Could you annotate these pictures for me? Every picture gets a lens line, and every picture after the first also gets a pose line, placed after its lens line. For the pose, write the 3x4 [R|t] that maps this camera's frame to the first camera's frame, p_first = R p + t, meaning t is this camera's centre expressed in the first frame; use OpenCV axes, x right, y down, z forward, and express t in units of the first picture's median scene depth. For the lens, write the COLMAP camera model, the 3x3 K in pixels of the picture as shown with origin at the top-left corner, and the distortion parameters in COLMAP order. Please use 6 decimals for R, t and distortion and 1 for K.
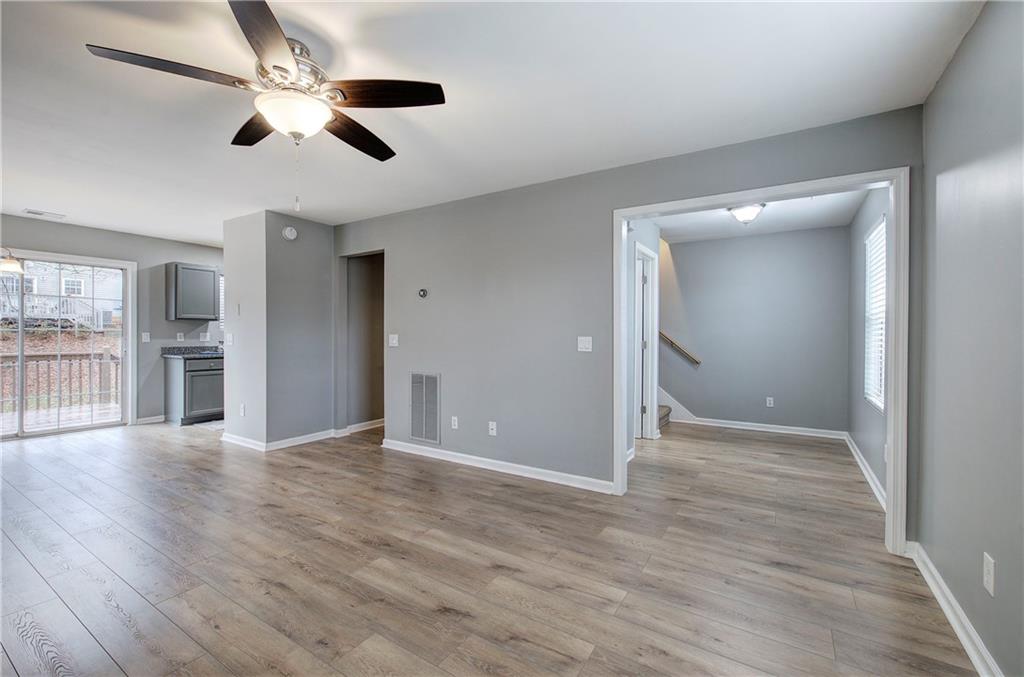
lens RADIAL K [[431.7, 0, 514.2], [0, 431.7, 338.6], [0, 0, 1]] dist [-0.003498, -0.000633]
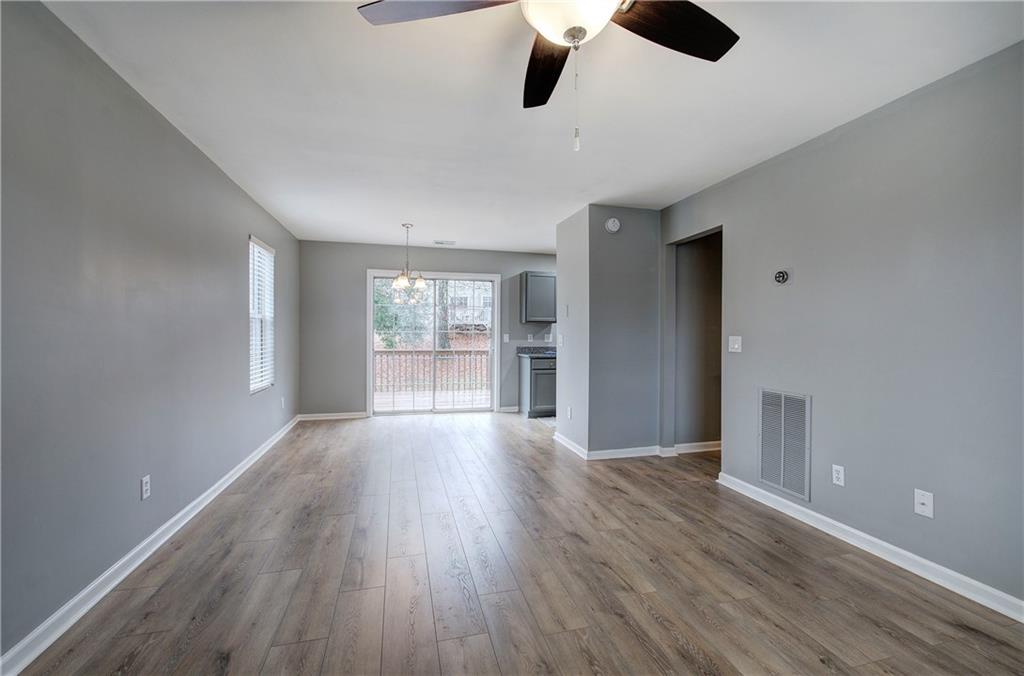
lens RADIAL K [[431.7, 0, 514.2], [0, 431.7, 338.1], [0, 0, 1]] dist [-0.003498, -0.000633]
pose [[0.732920, 0.003013, -0.680308, -0.055265], [-0.005813, 0.999981, -0.001834, -0.001659], [0.680290, 0.005299, 0.732924, 0.207374]]
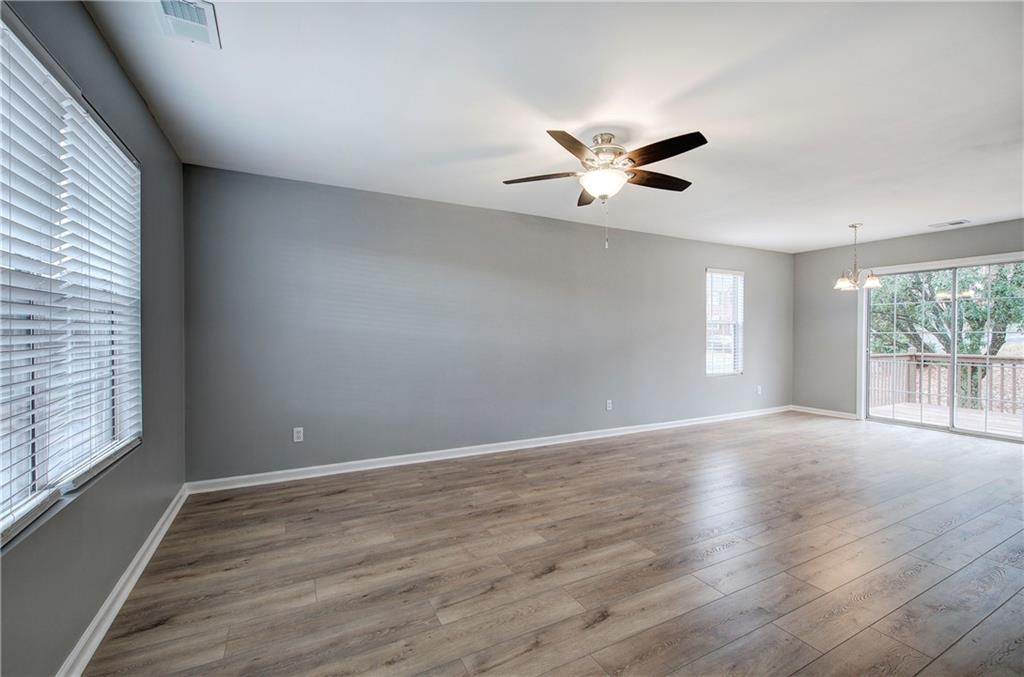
lens RADIAL K [[431.7, 0, 514.2], [0, 431.7, 338.6], [0, 0, 1]] dist [-0.003498, -0.000633]
pose [[-0.501912, 0.002846, -0.864914, 0.408134], [-0.011843, 0.999878, 0.010162, -0.004088], [0.864838, 0.015343, -0.501817, 0.671349]]
